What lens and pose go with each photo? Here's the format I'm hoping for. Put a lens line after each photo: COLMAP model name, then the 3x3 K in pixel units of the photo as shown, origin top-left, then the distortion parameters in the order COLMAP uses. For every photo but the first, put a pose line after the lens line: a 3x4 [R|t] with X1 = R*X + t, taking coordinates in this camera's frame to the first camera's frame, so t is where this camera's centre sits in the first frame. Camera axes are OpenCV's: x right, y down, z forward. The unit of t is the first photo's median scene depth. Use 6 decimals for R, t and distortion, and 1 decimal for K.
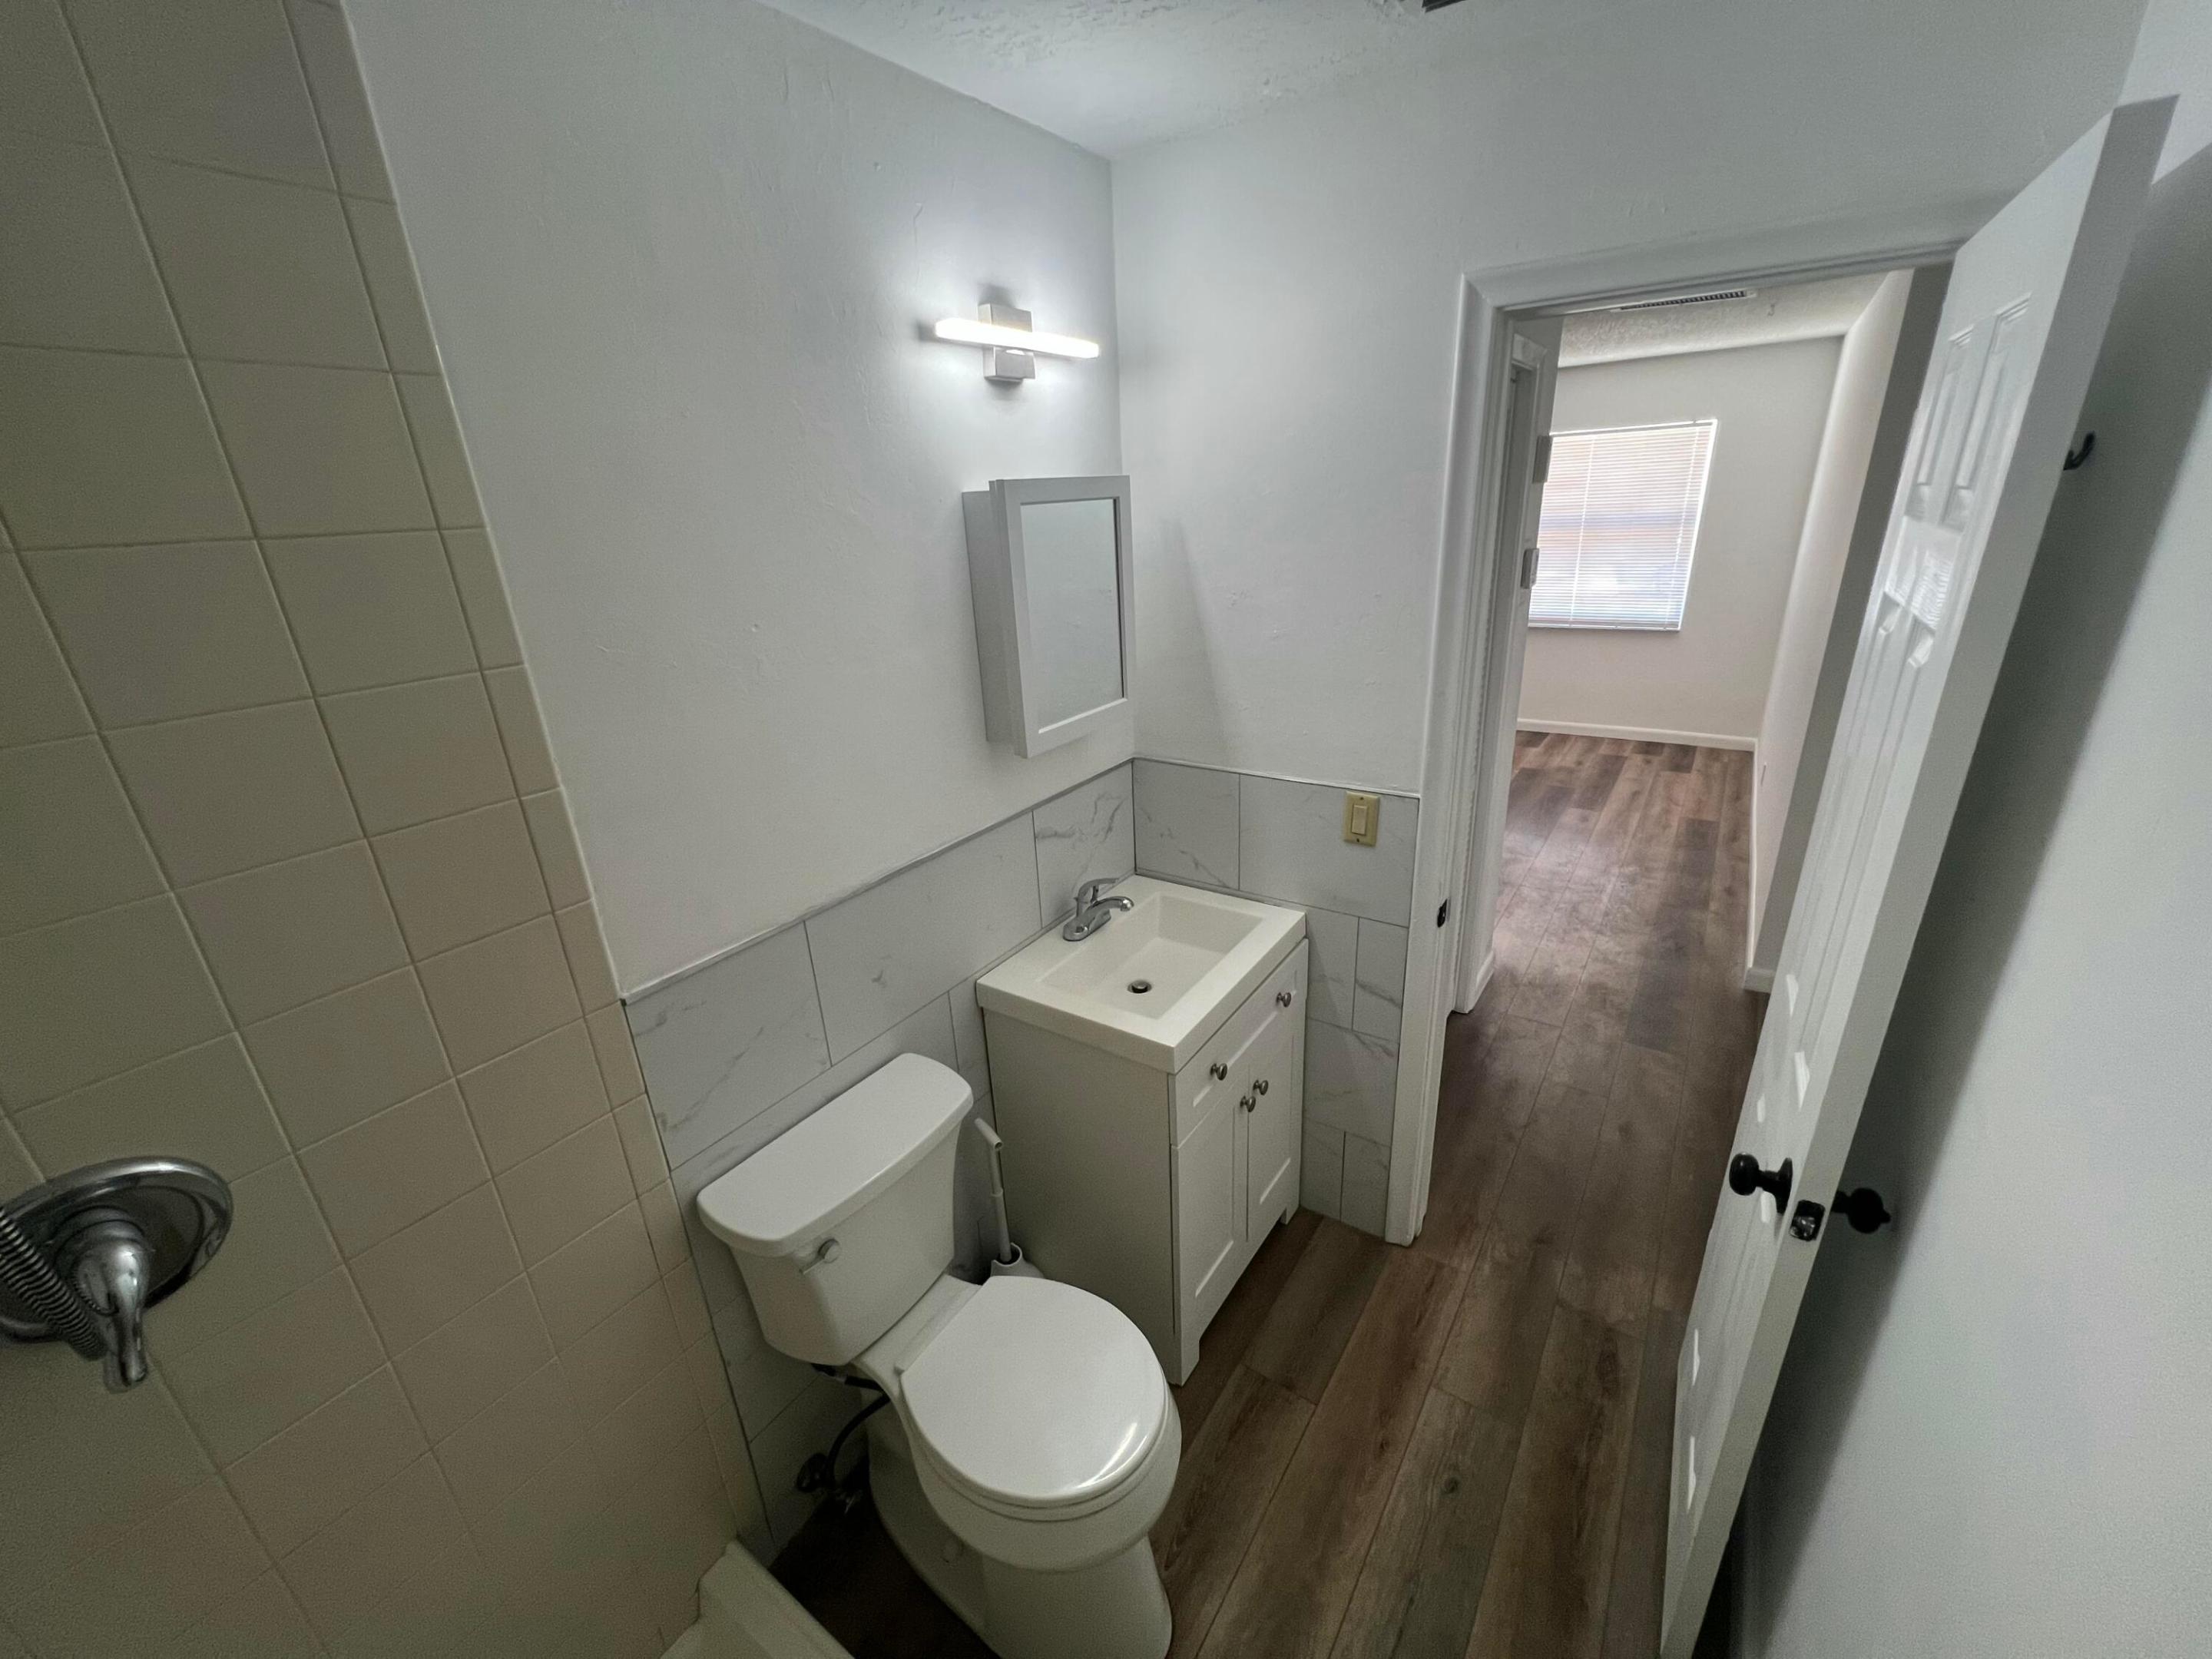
lens RADIAL K [[890.9, 0, 1106.0], [0, 890.9, 829.5], [0, 0, 1]] dist [-0.002561, 0.000114]
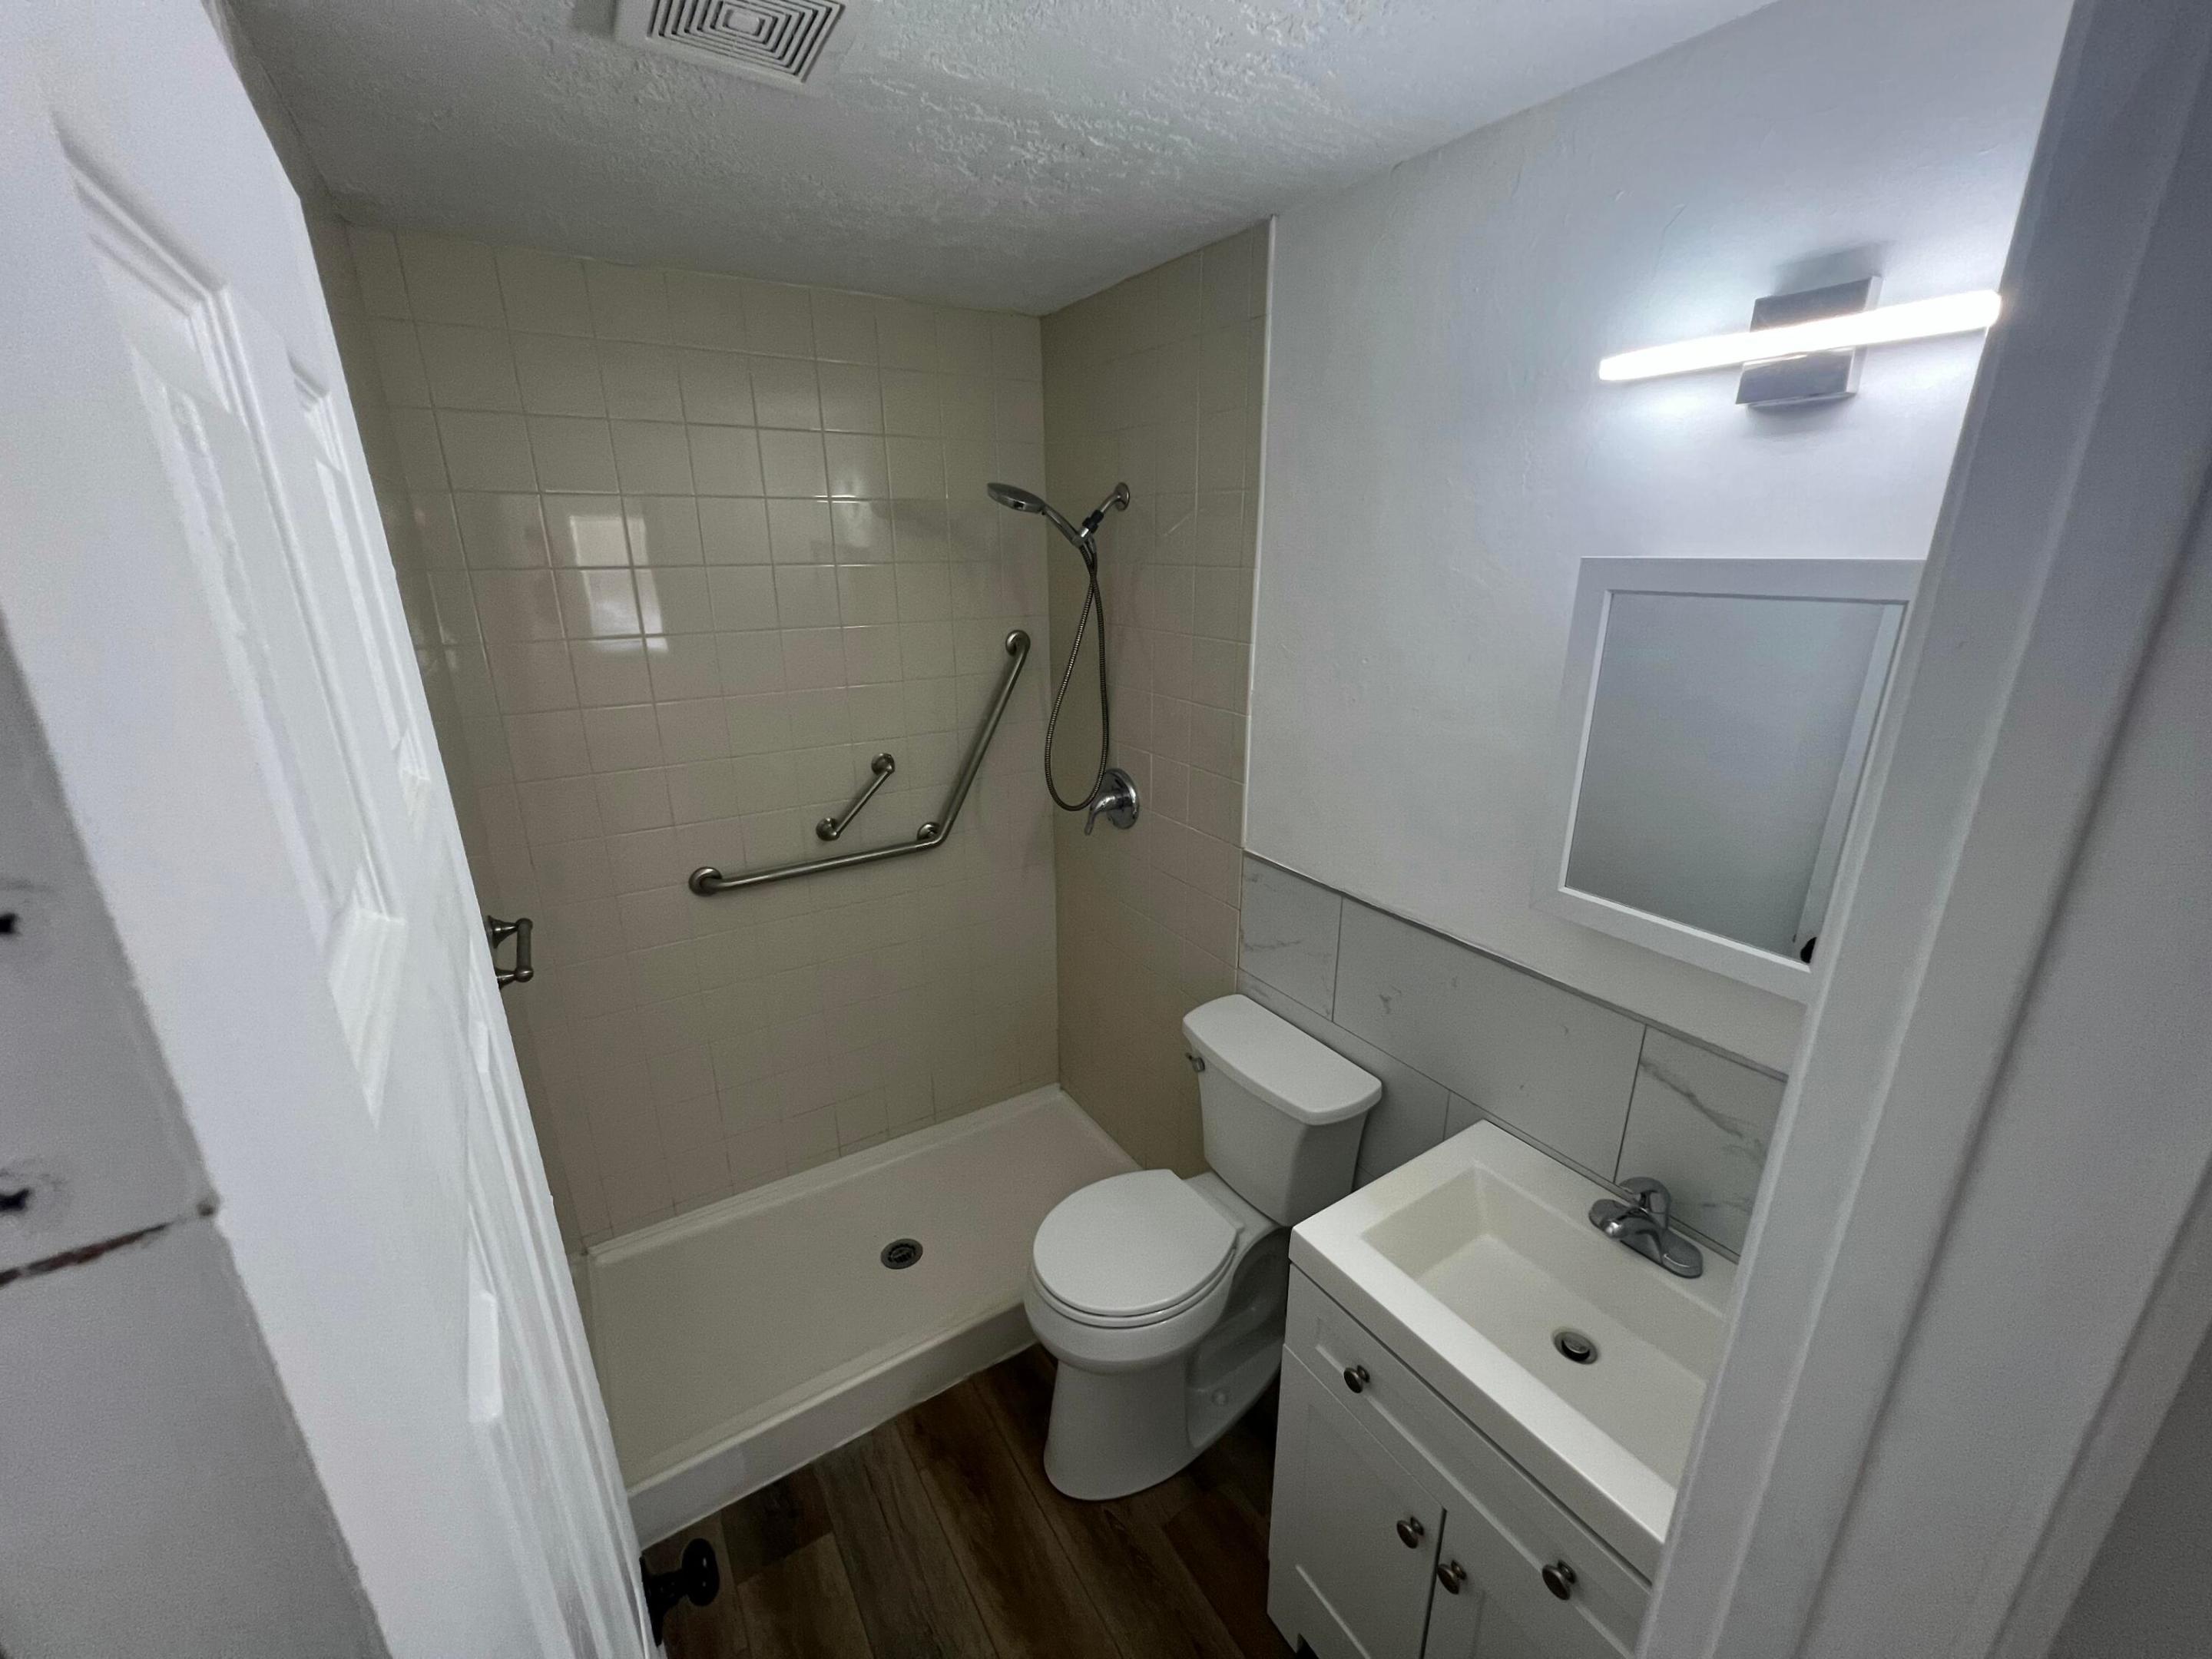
lens RADIAL K [[890.9, 0, 1106.0], [0, 890.9, 829.5], [0, 0, 1]] dist [-0.002561, 0.000114]
pose [[-0.385121, 0.340940, -0.857579, 0.715965], [-0.298149, 0.833460, 0.465243, -0.398032], [0.873378, 0.434861, -0.219332, 0.845277]]
